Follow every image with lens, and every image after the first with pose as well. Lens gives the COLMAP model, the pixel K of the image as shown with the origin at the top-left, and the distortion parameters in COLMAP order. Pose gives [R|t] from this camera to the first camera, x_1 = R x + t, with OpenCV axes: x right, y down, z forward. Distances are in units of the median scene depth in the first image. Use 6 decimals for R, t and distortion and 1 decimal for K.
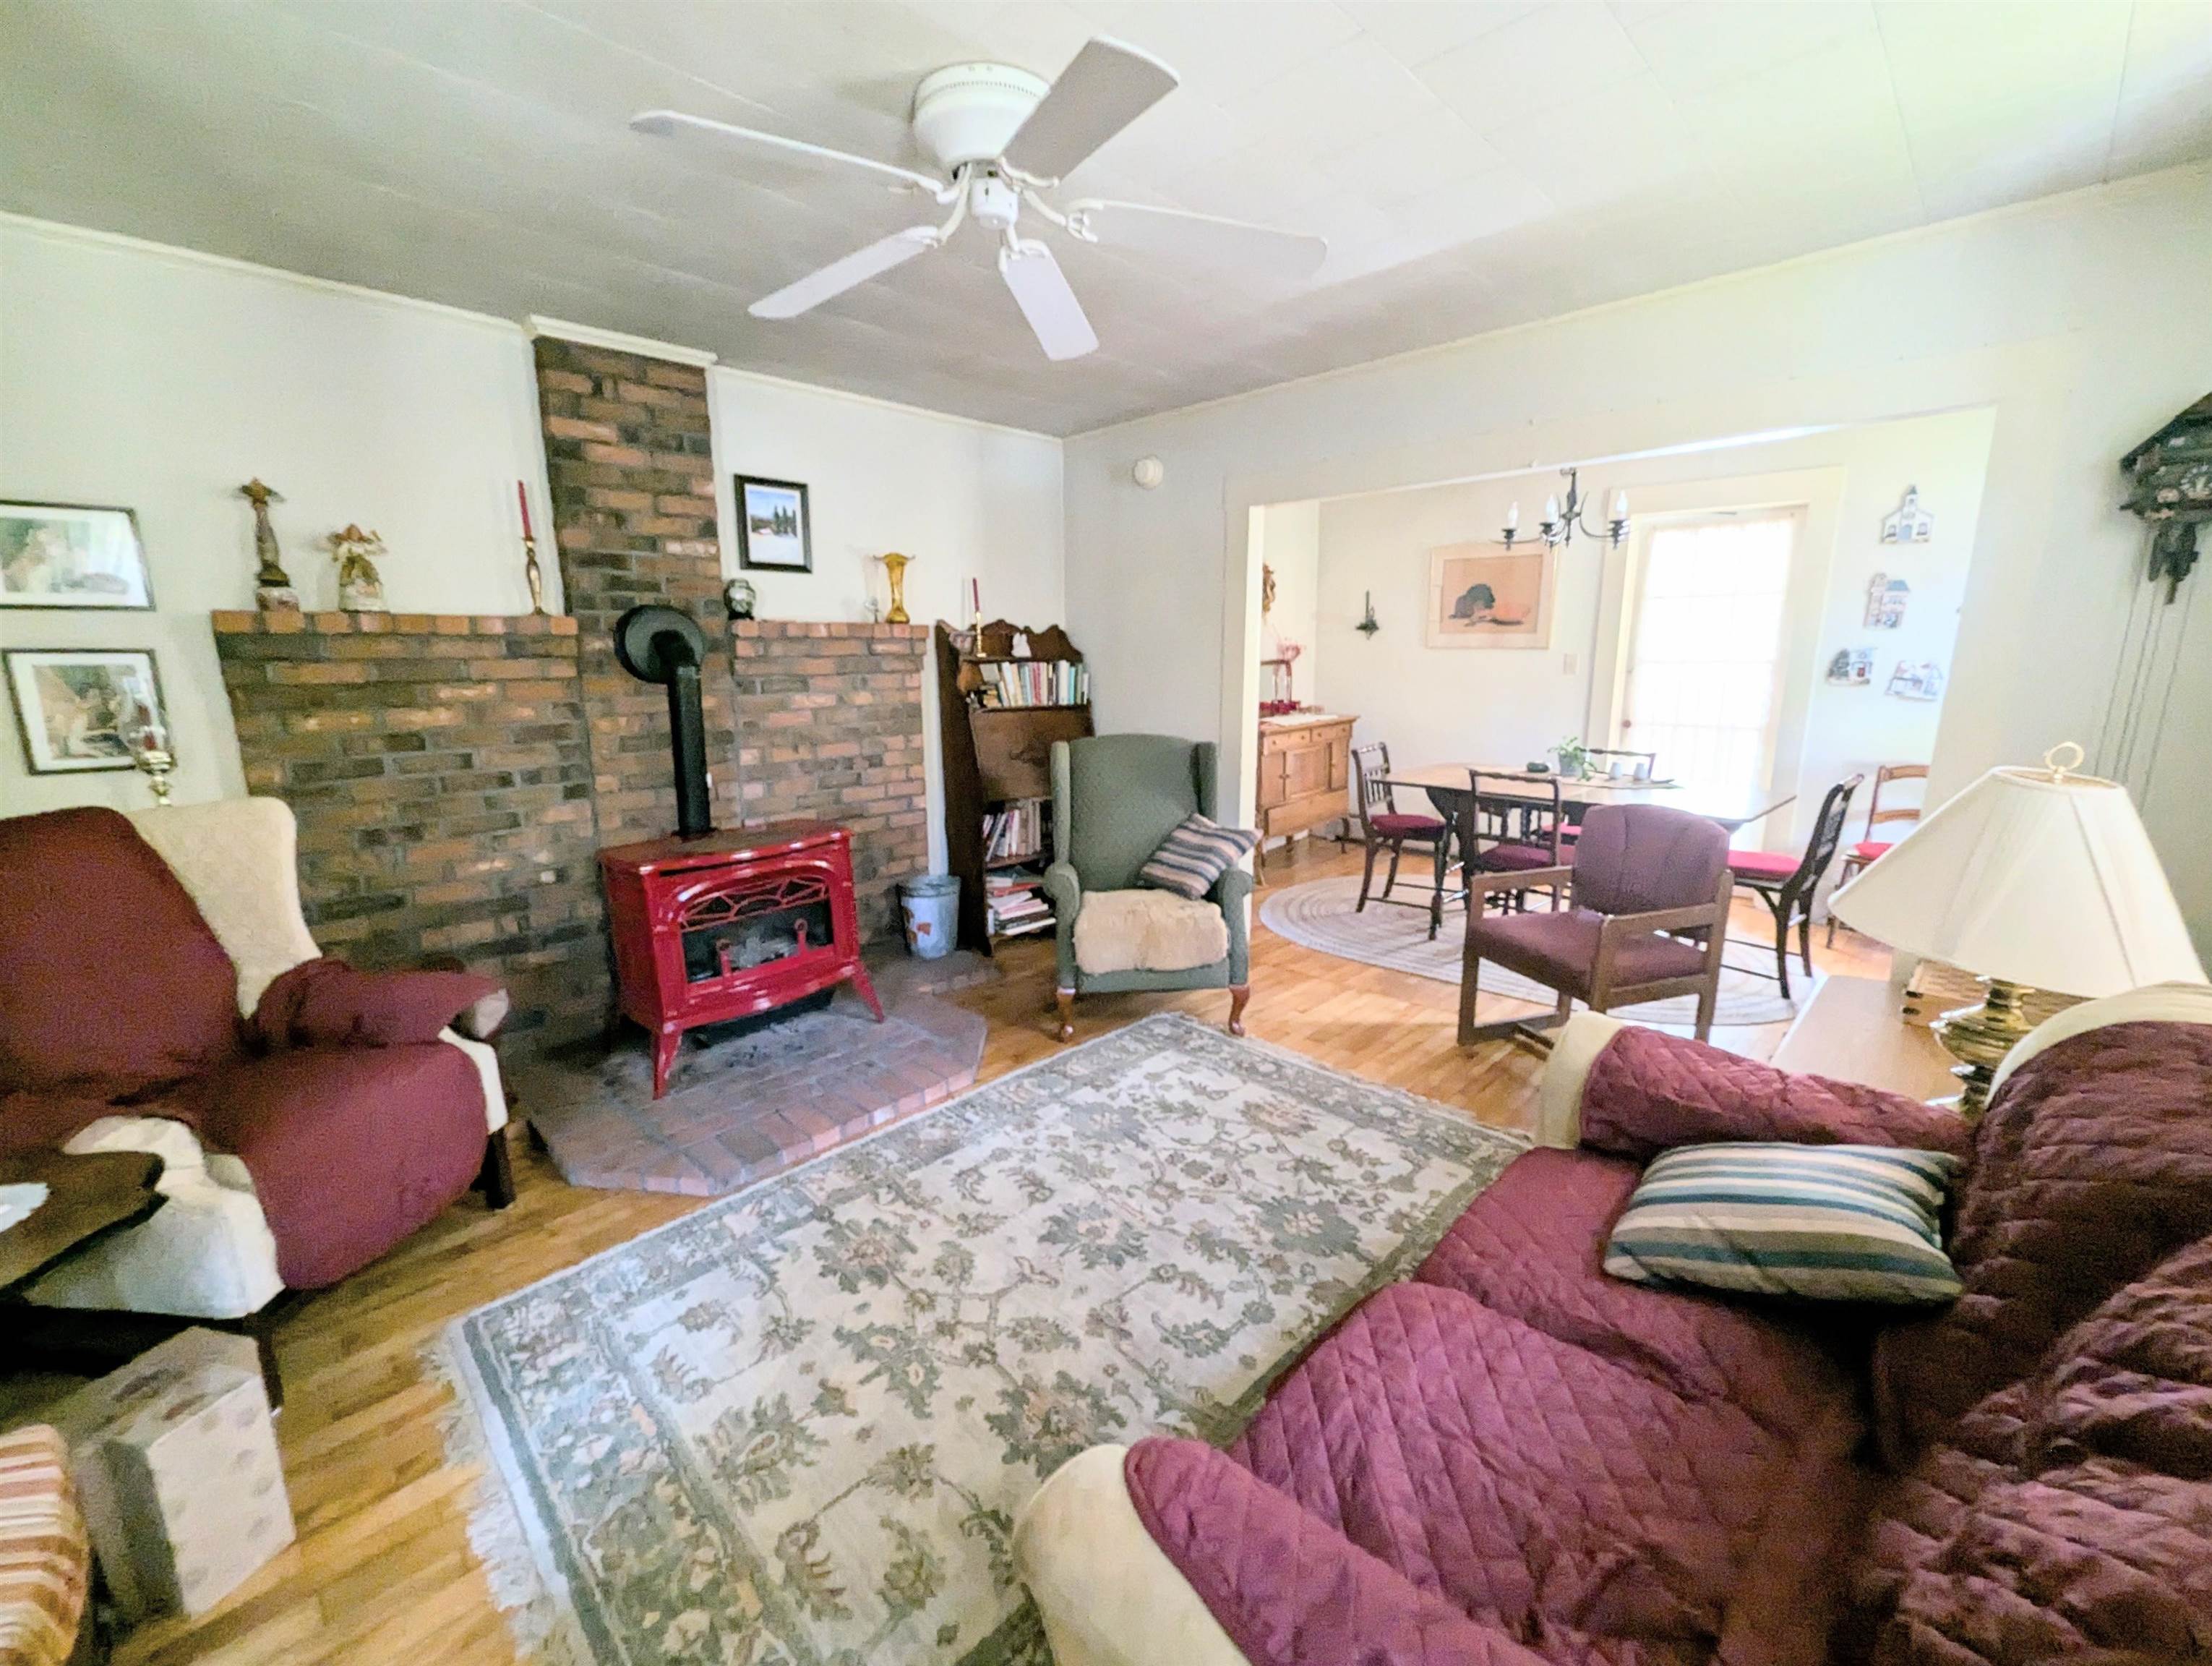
lens RADIAL K [[920.2, 0, 1106.0], [0, 920.2, 853.1], [0, 0, 1]] dist [0.004098, -0.001686]
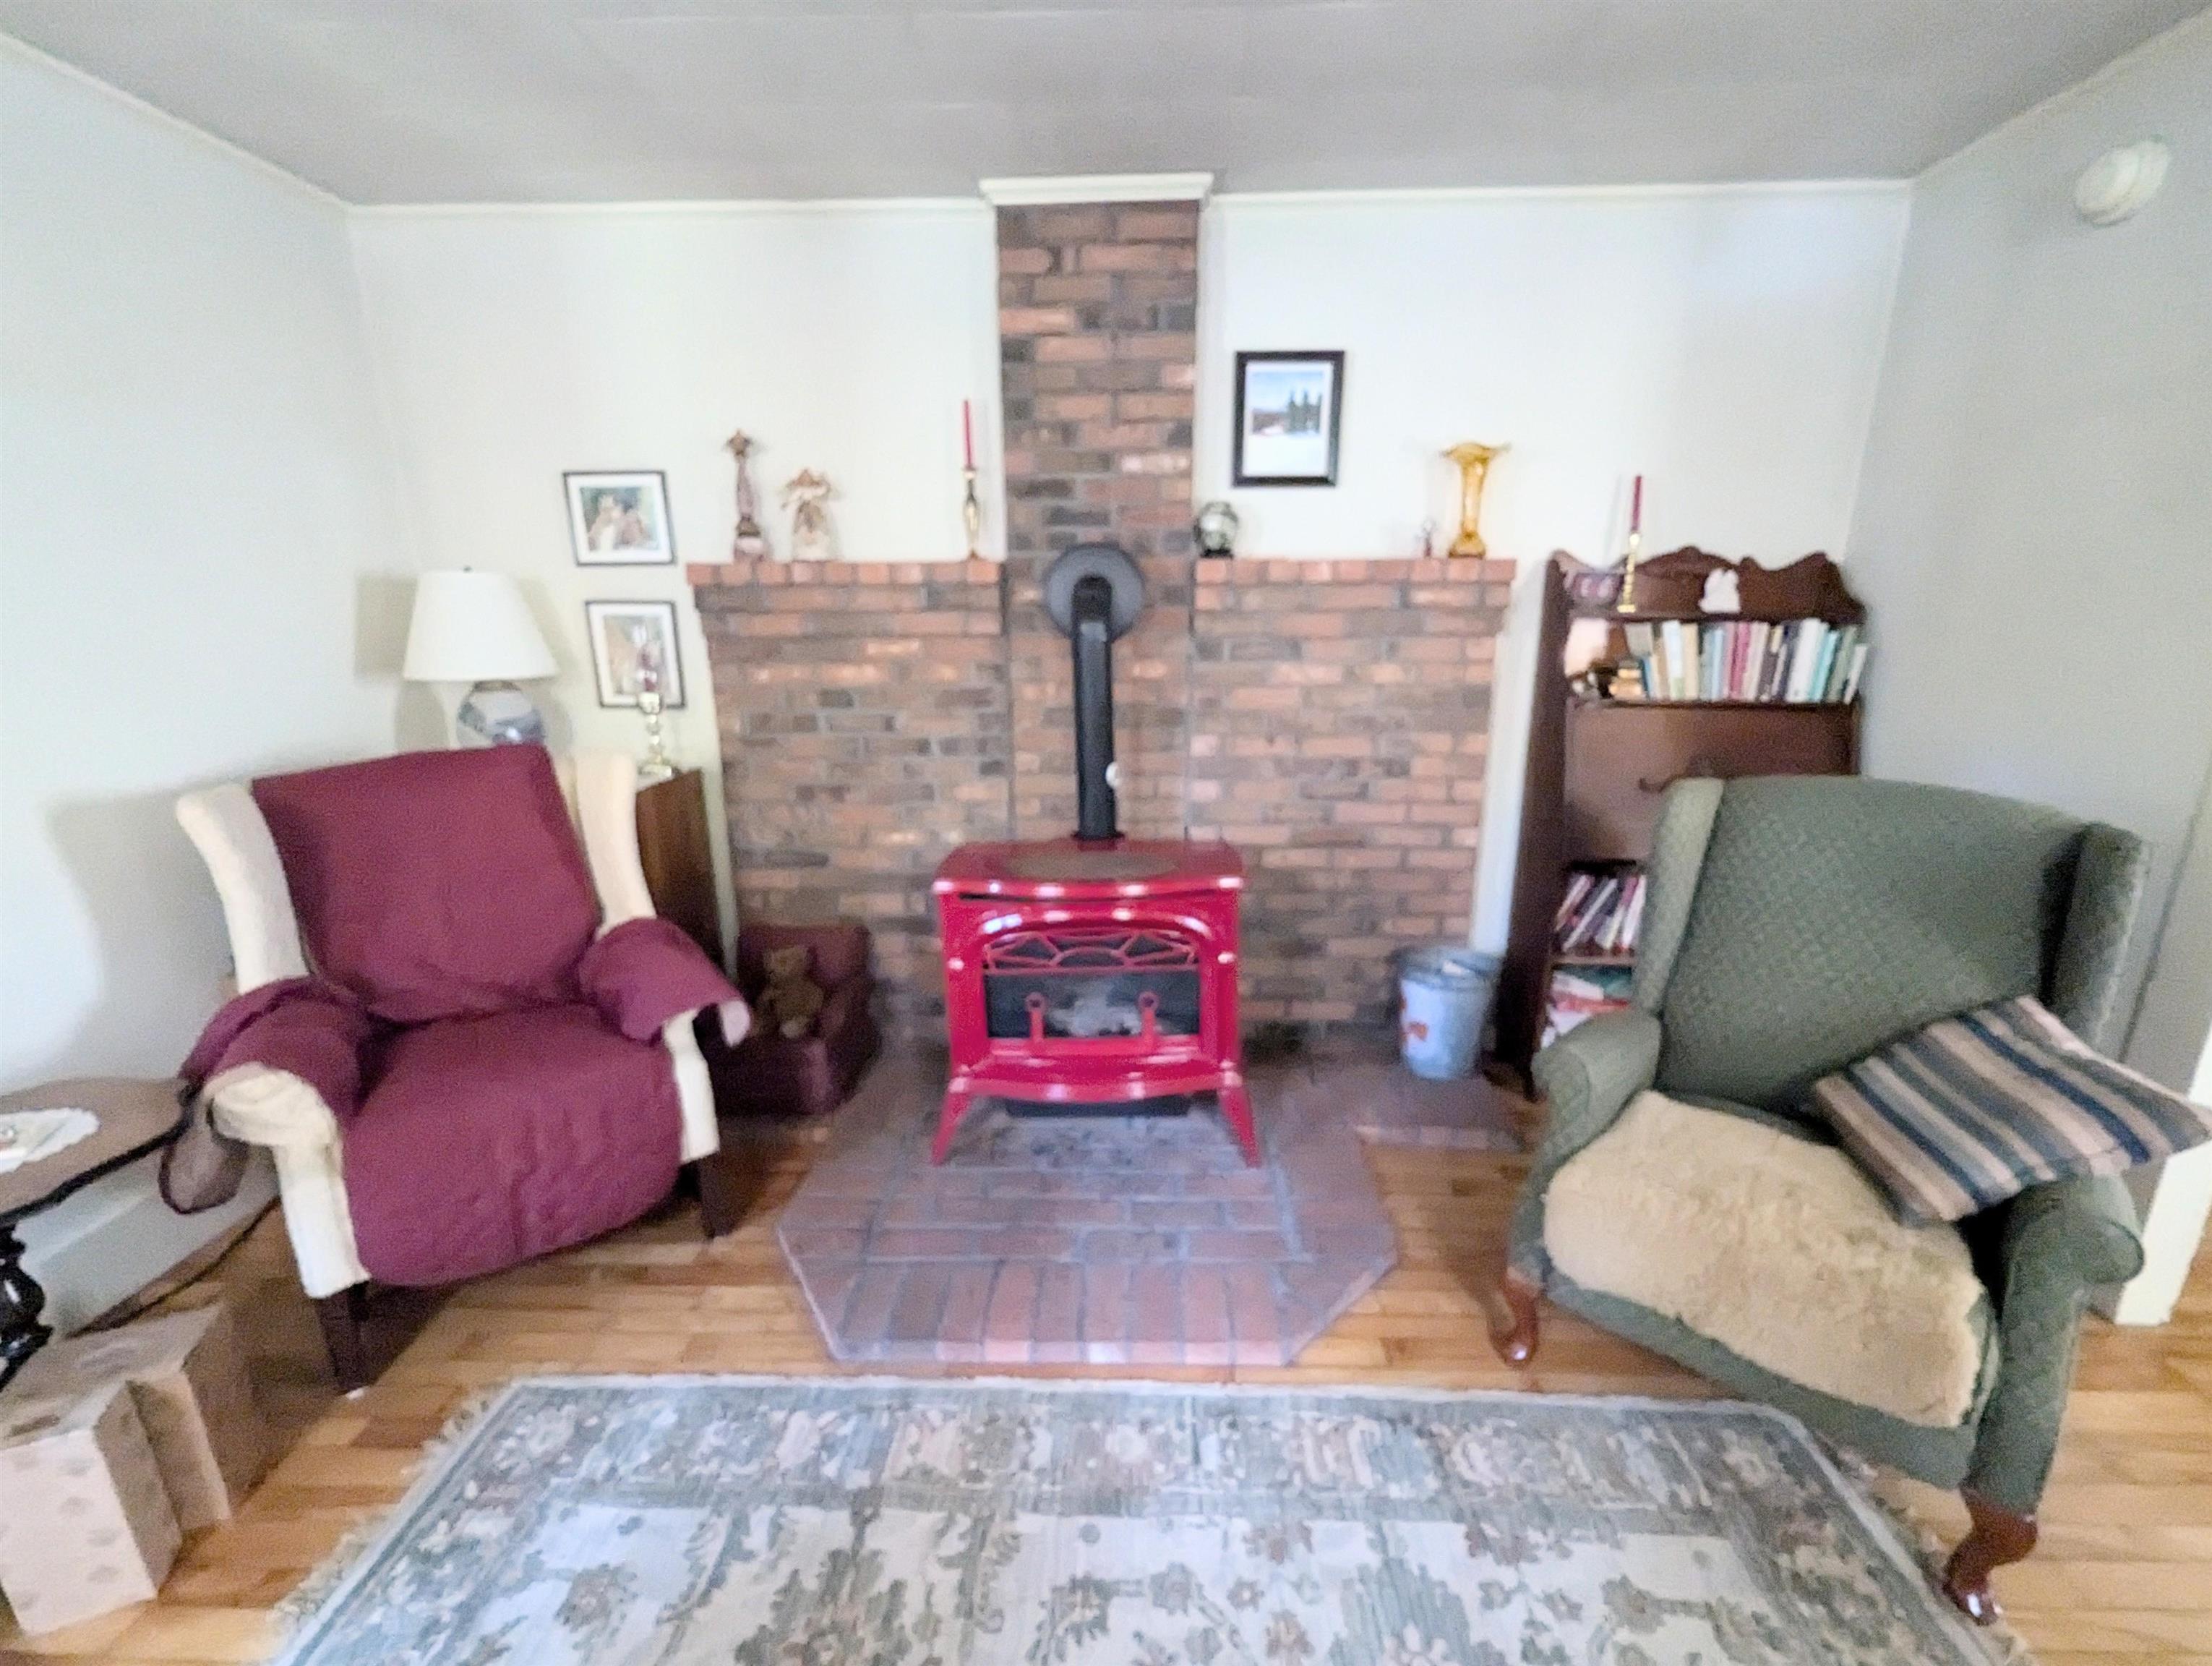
lens RADIAL K [[920.2, 0, 1110.2], [0, 920.2, 845.8], [0, 0, 1]] dist [0.004098, -0.001686]
pose [[0.674470, 0.189058, -0.713686, 0.124170], [-0.158207, 0.981213, 0.110413, -0.108437], [0.721153, 0.038440, 0.691709, 0.493360]]
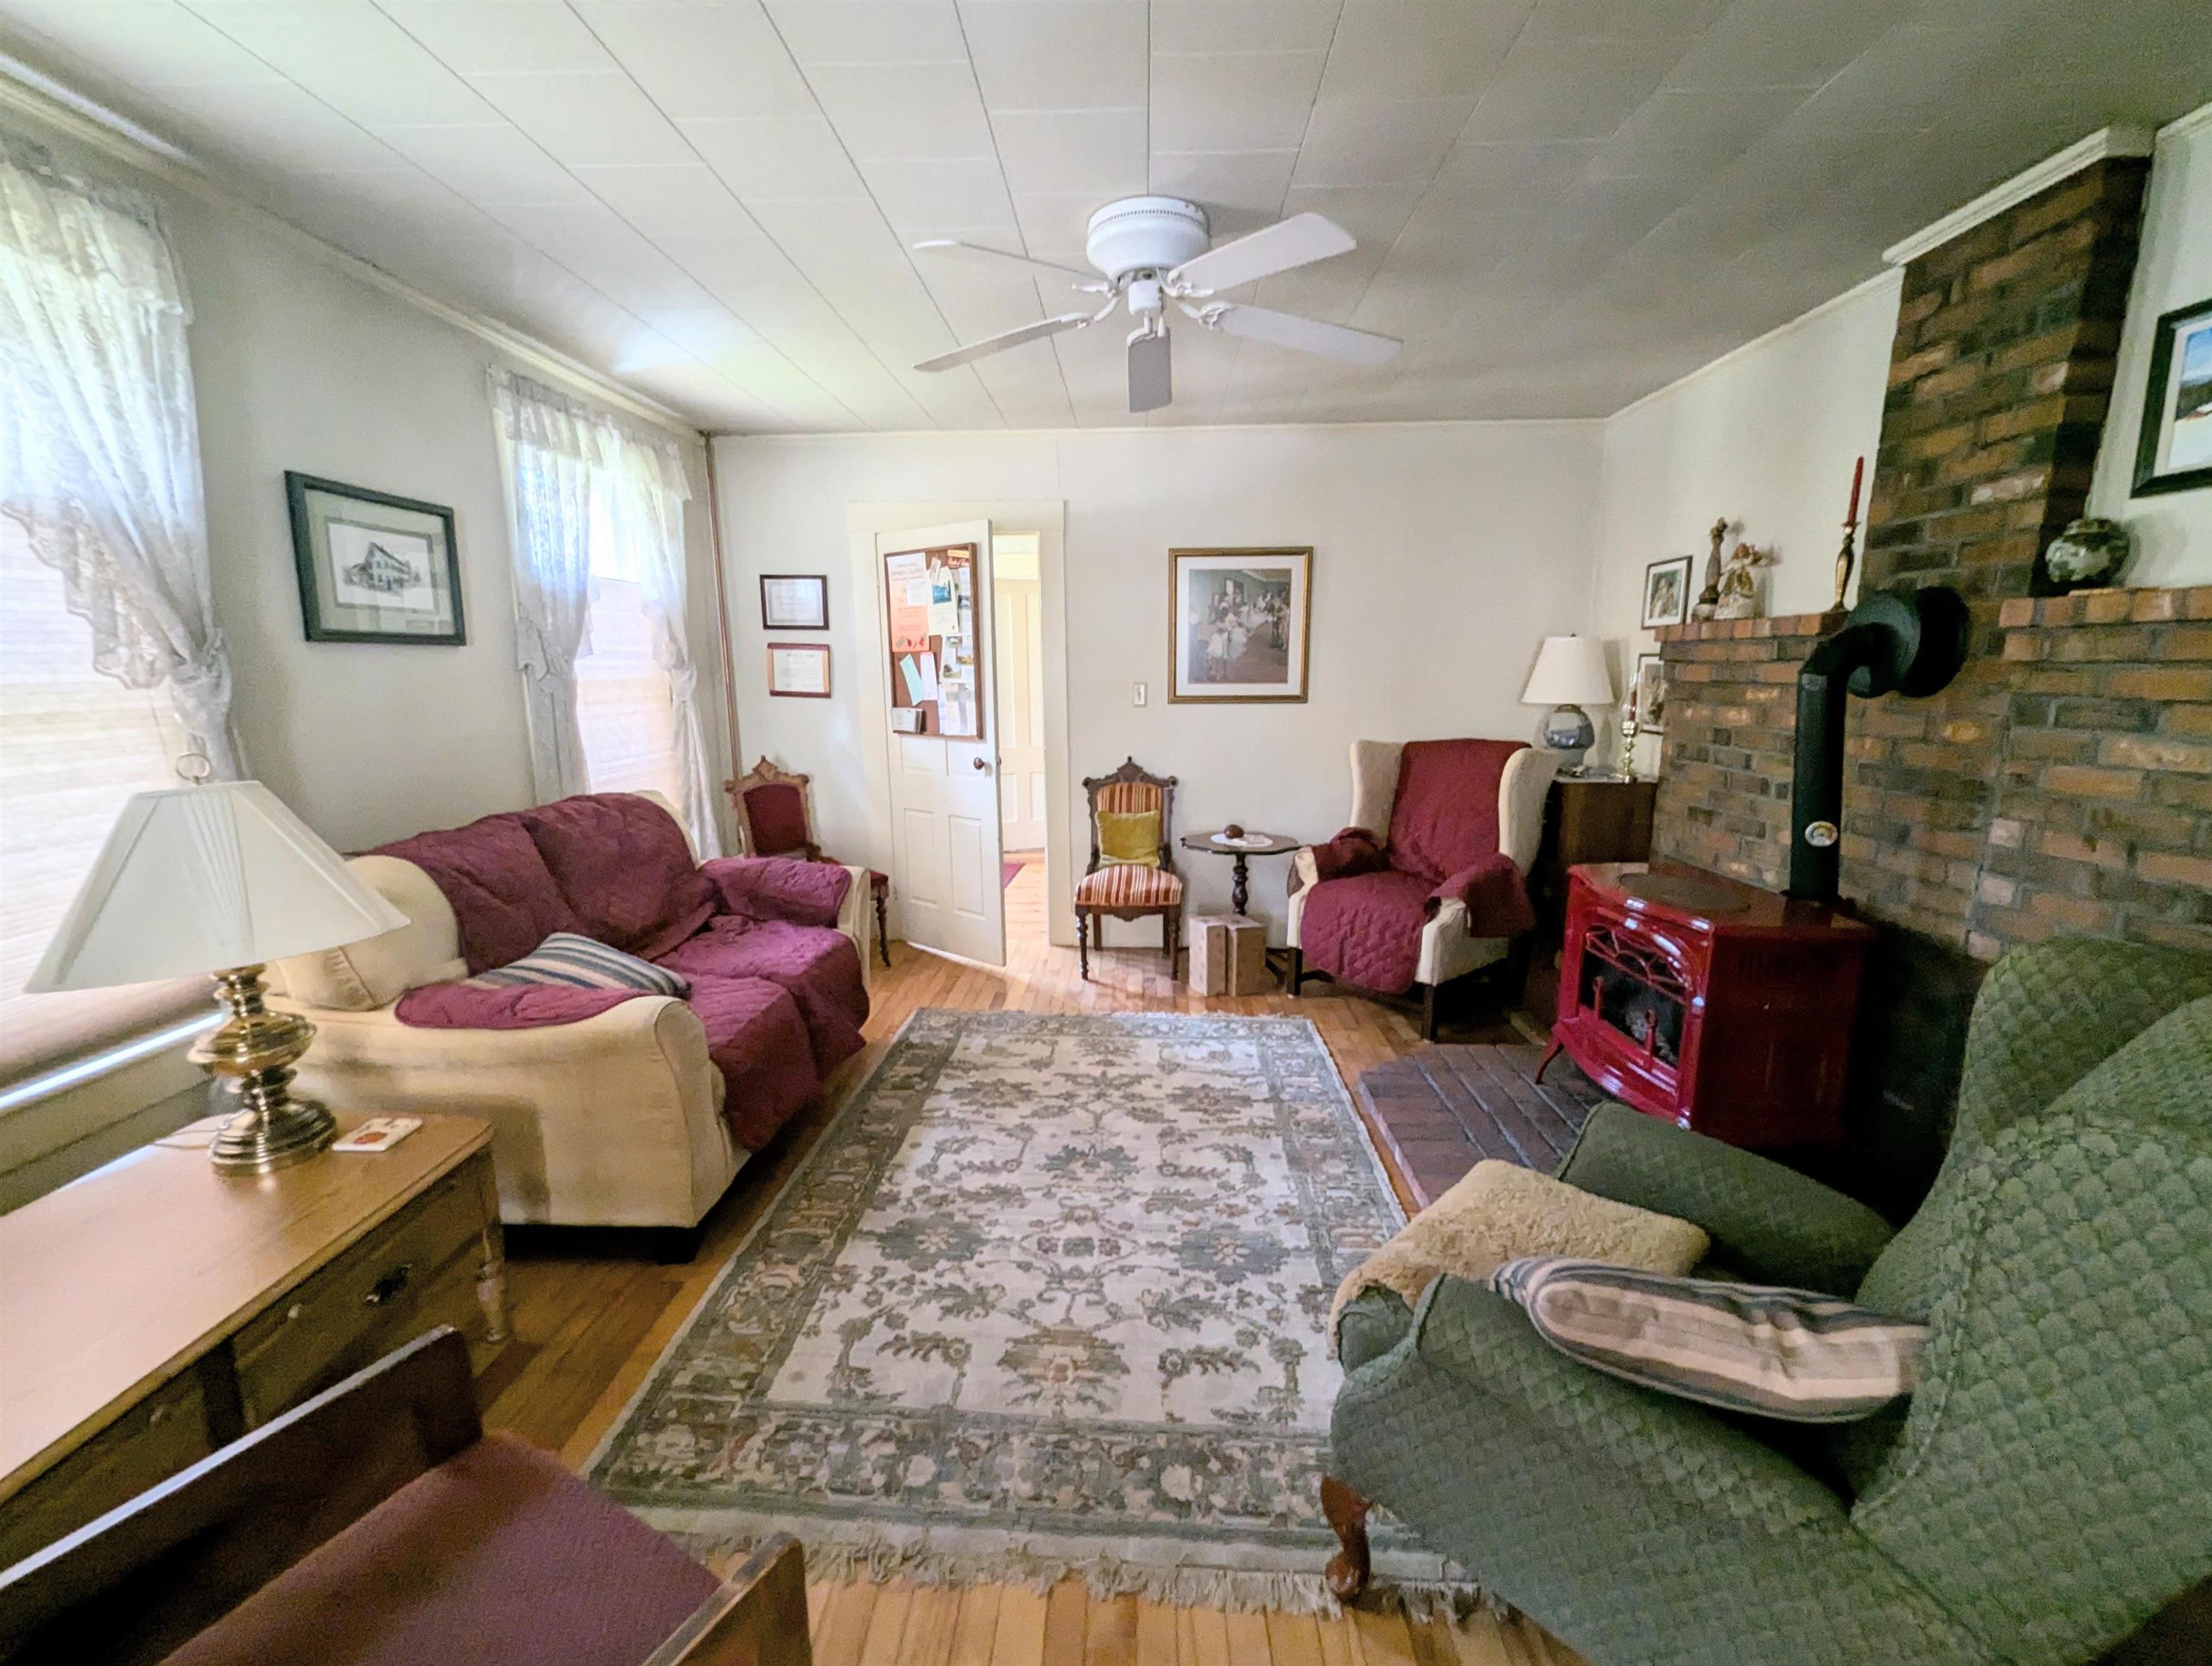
lens RADIAL K [[920.2, 0, 1106.9], [0, 920.2, 849.7], [0, 0, 1]] dist [0.004098, -0.001686]
pose [[-0.740929, 0.139223, -0.656994, 0.475802], [-0.139967, 0.924782, 0.353818, -0.252636], [0.656836, 0.354111, -0.665711, 1.161702]]
